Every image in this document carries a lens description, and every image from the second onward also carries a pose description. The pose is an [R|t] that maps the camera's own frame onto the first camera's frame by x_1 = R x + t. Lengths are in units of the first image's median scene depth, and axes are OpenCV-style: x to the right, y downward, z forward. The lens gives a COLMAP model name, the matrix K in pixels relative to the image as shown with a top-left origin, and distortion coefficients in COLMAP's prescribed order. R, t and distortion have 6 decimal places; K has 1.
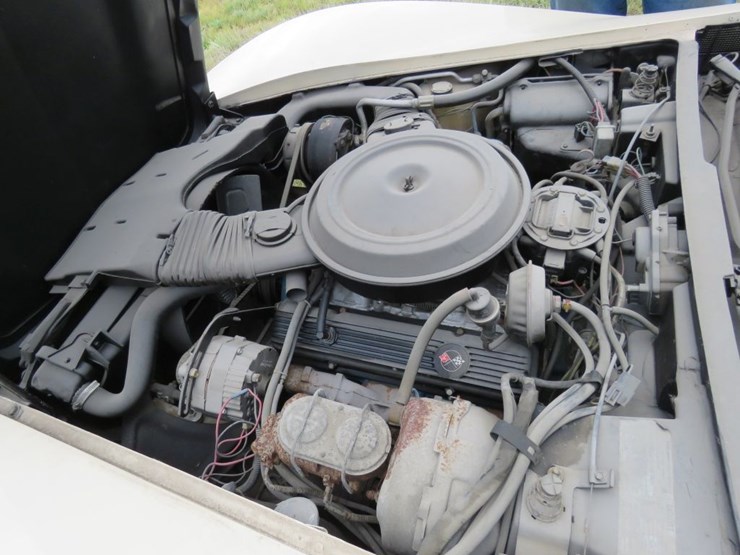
lens RADIAL K [[480.9, 0, 370.0], [0, 480.9, 277.5], [0, 0, 1]] dist [-0.003703, 0.001104]
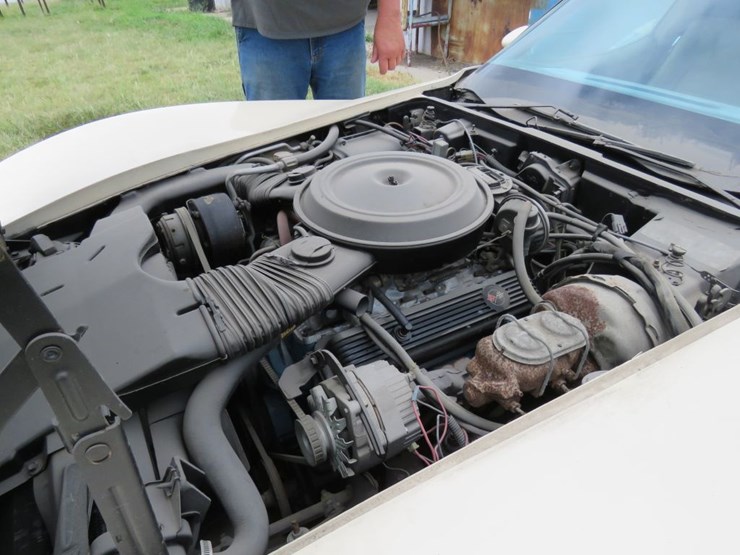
lens RADIAL K [[491.7, 0, 370.0], [0, 491.7, 277.5], [0, 0, 1]] dist [0.019465, 0.002046]
pose [[0.641982, -0.278234, 0.714455, -0.835830], [0.501764, 0.857041, -0.117104, 0.109464], [-0.579735, 0.433666, 0.689813, 0.297539]]
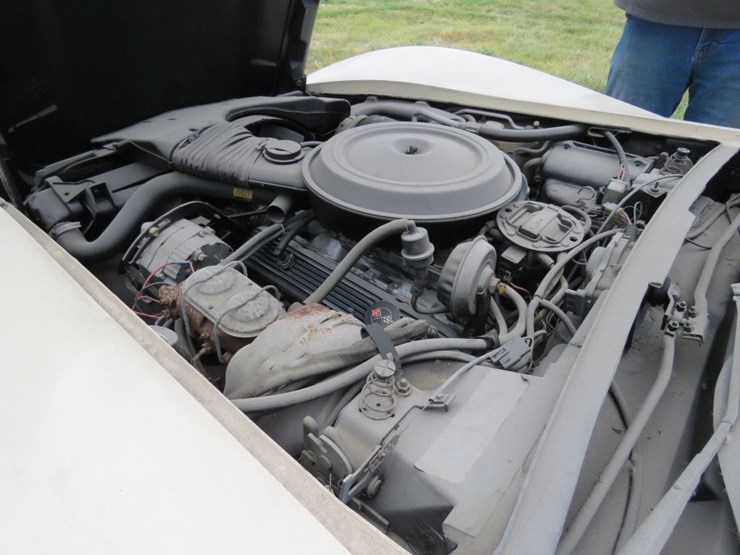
lens RADIAL K [[480.9, 0, 370.0], [0, 480.9, 277.5], [0, 0, 1]] dist [-0.003703, 0.001104]
pose [[0.913005, 0.382638, -0.141458, 0.239568], [-0.402125, 0.902517, -0.154139, 0.243811], [0.068689, 0.197613, 0.977871, 0.014044]]
